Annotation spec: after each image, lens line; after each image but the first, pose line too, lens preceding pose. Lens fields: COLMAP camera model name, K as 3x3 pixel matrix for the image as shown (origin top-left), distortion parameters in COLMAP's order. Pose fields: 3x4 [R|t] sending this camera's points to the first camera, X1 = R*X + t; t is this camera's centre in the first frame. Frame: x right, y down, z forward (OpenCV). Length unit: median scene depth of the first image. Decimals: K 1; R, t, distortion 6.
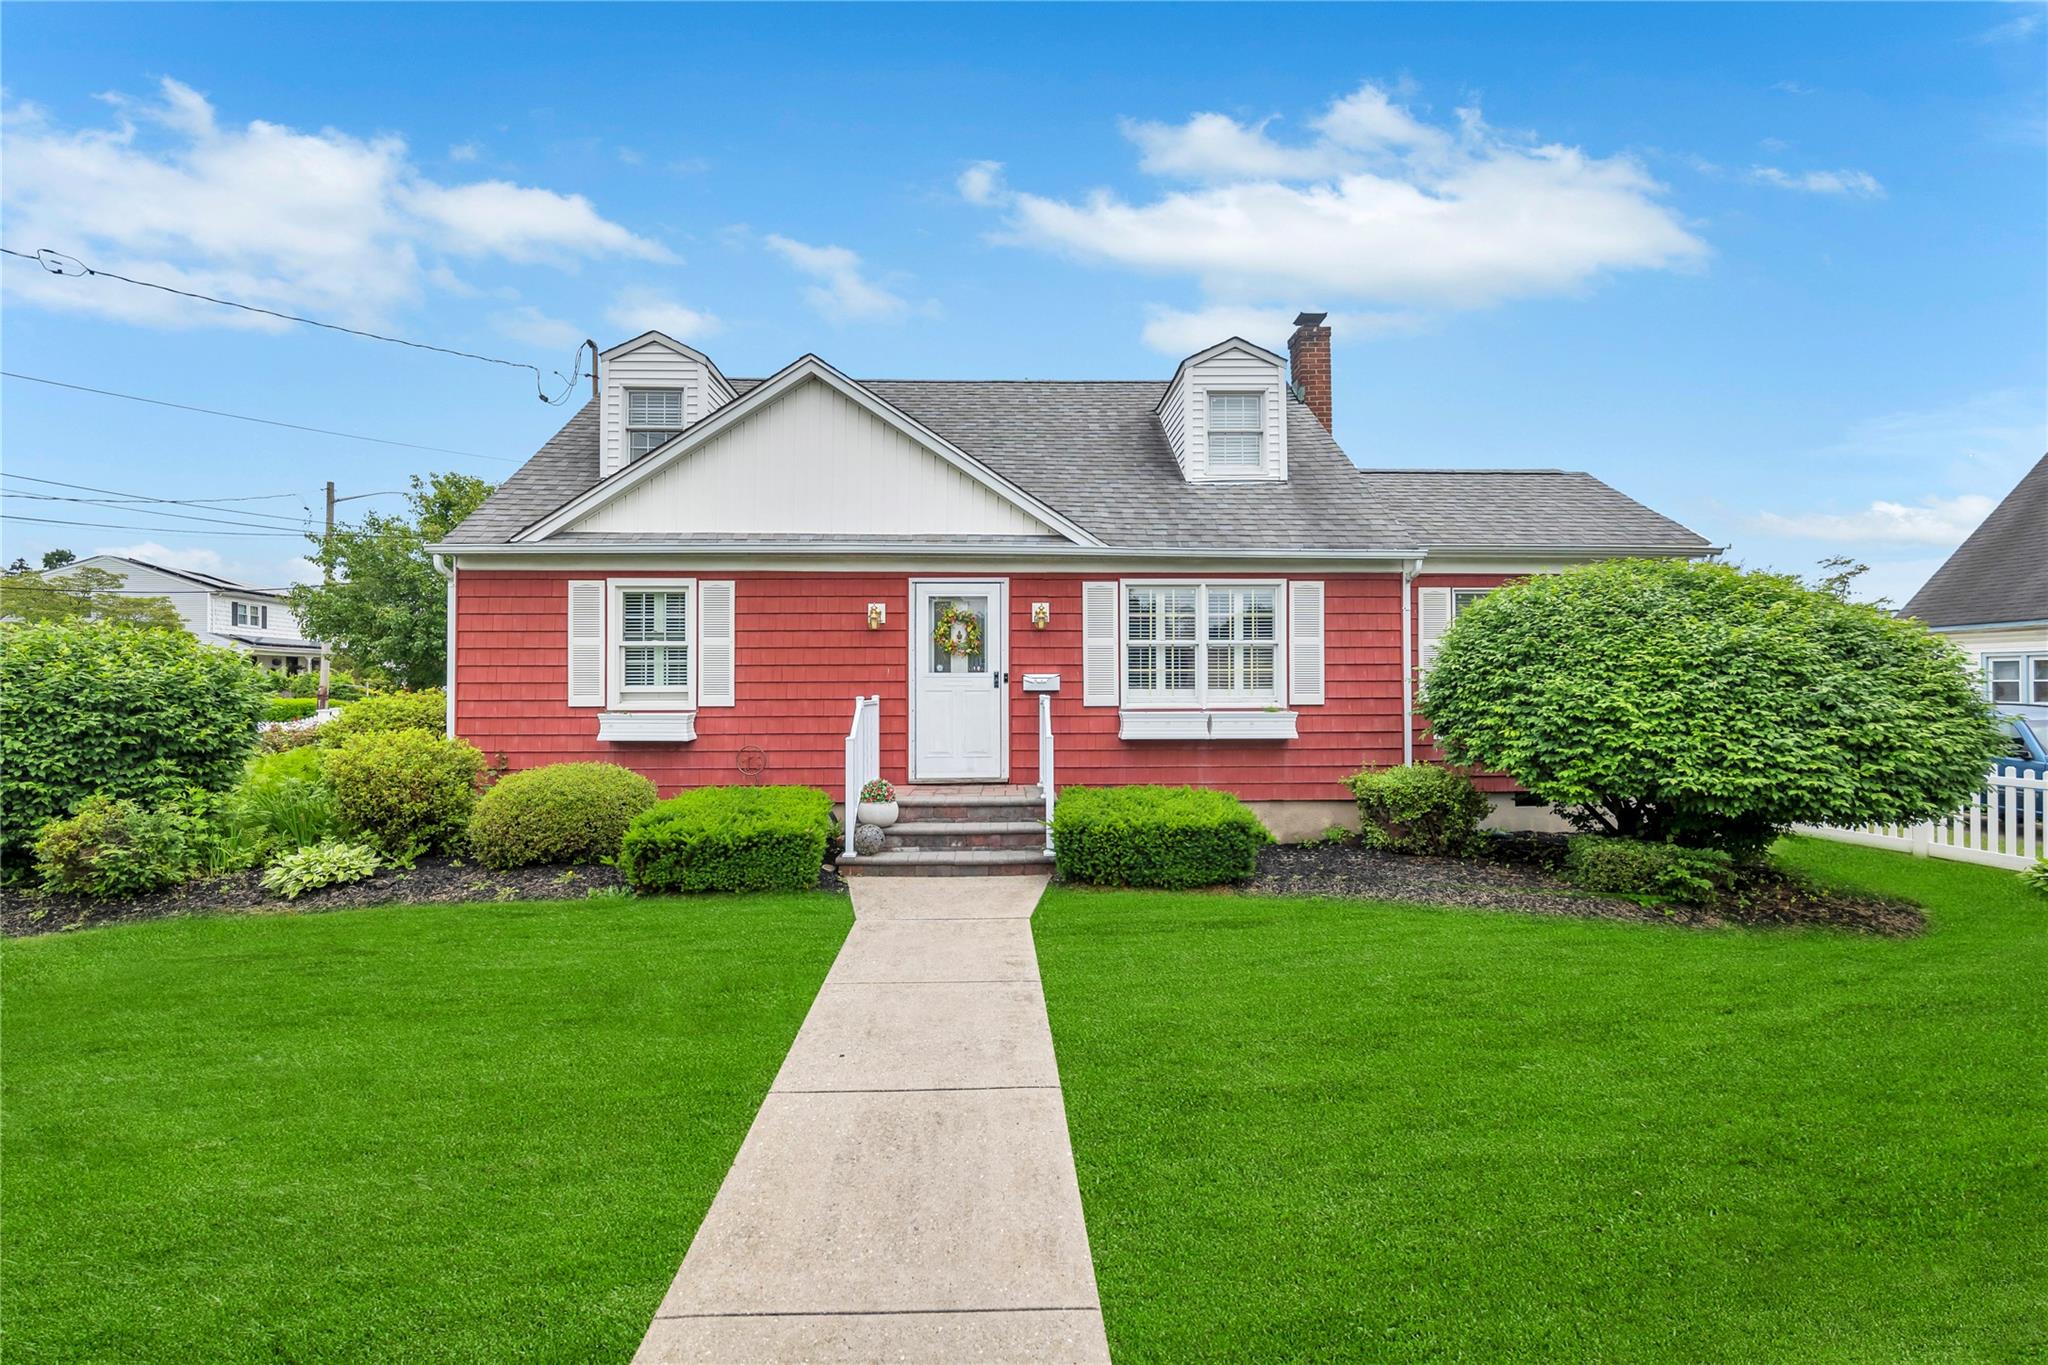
lens RADIAL K [[838.1, 0, 1015.1], [0, 838.1, 673.7], [0, 0, 1]] dist [-0.003488, 0.000698]
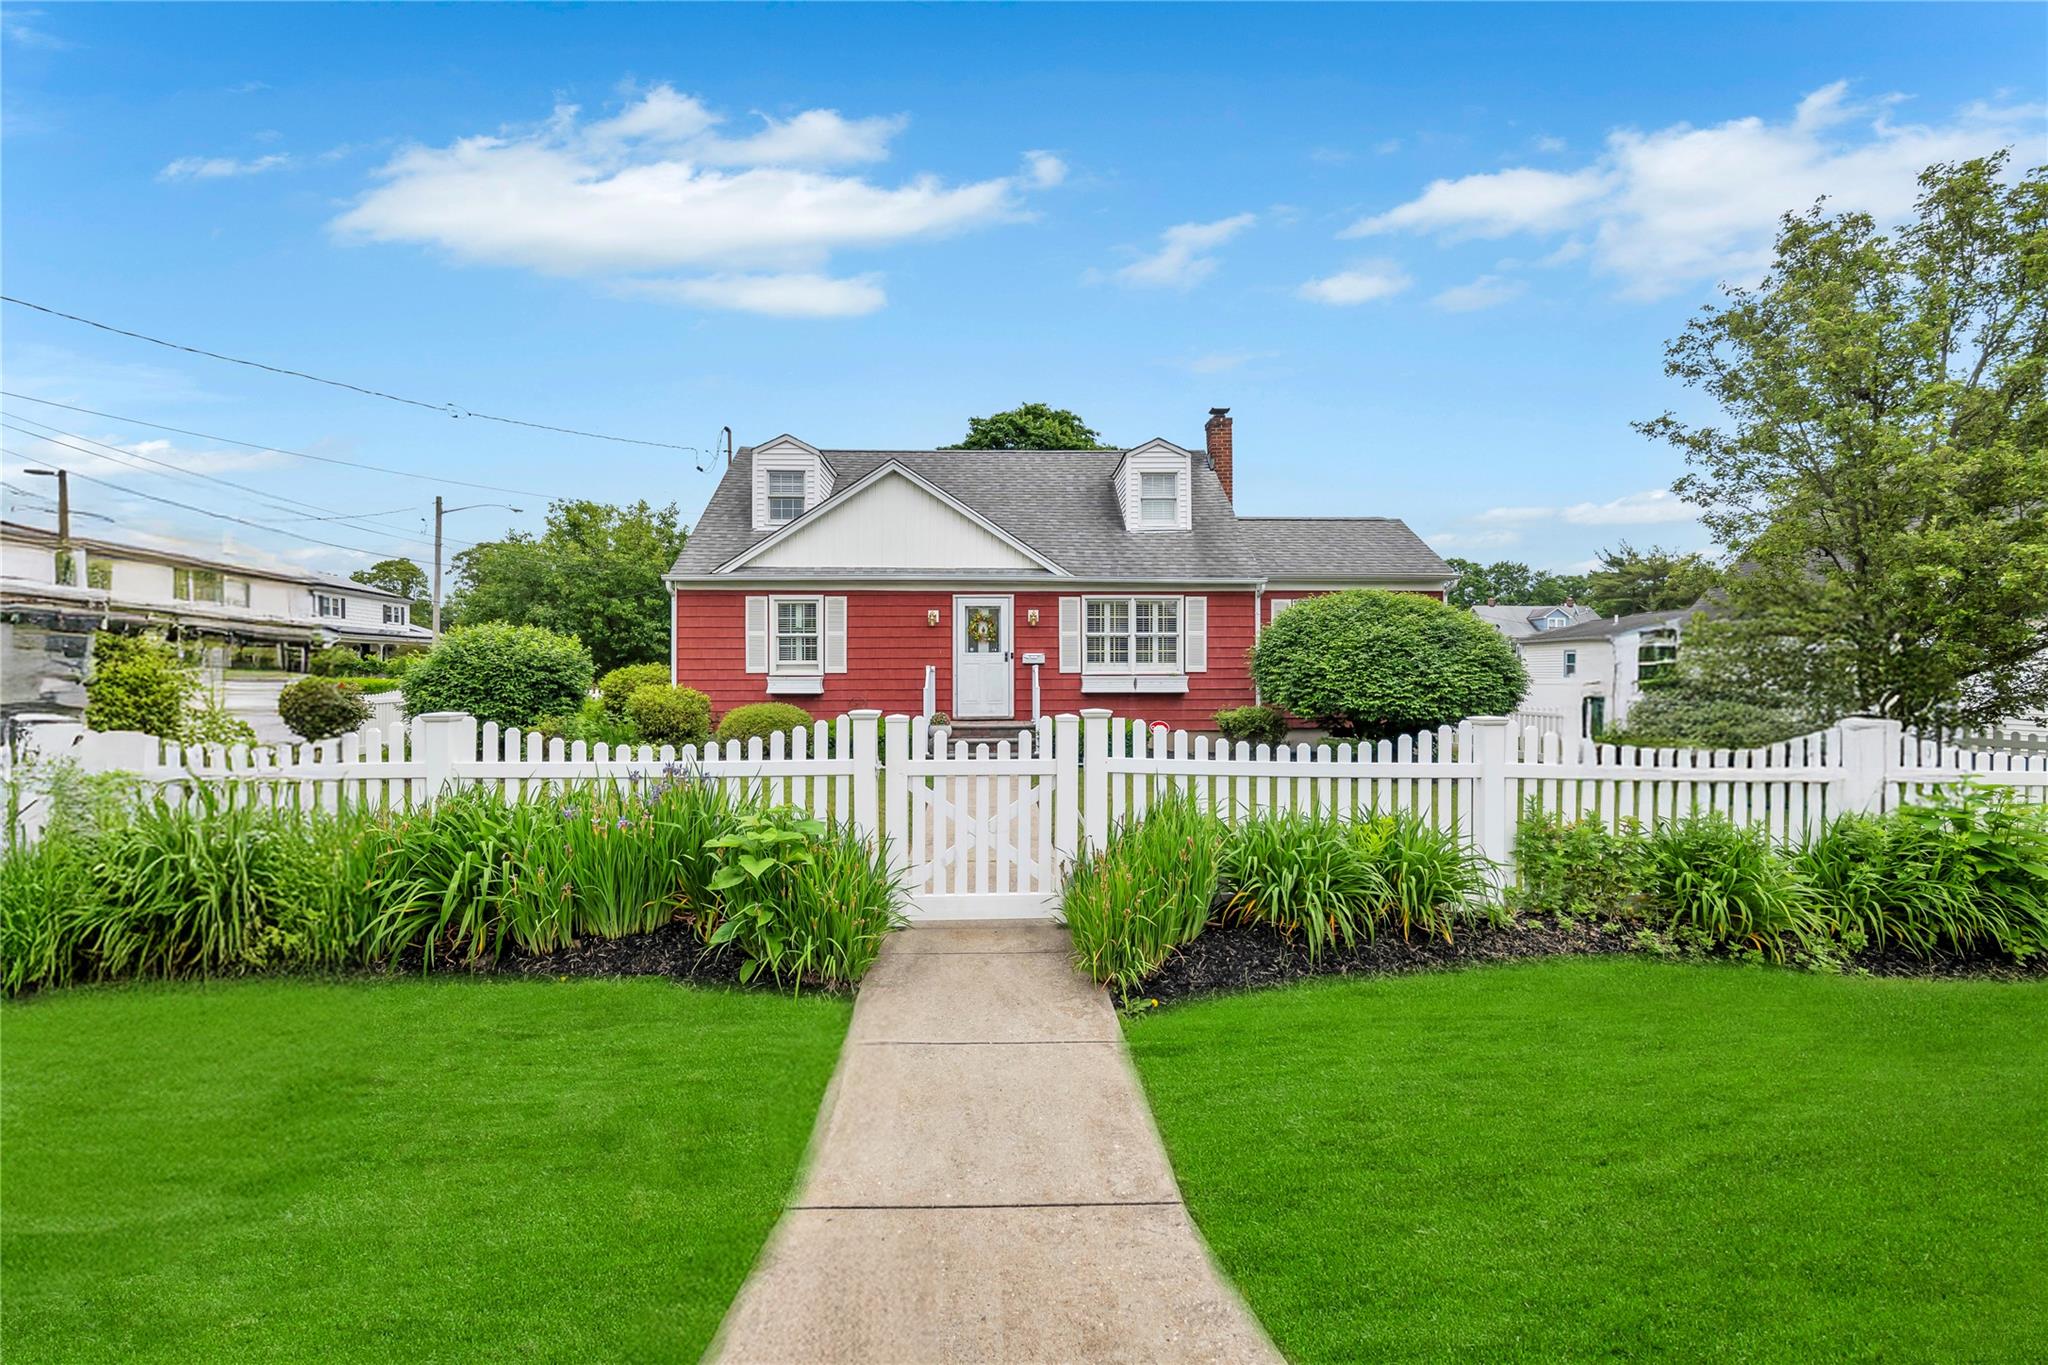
lens RADIAL K [[838.1, 0, 1030.7], [0, 838.1, 665.8], [0, 0, 1]] dist [-0.003488, 0.000698]
pose [[0.999756, -0.000718, 0.022061, -0.010799], [0.000587, 0.999982, 0.005938, 0.015027], [-0.022065, -0.005923, 0.999739, -0.640695]]
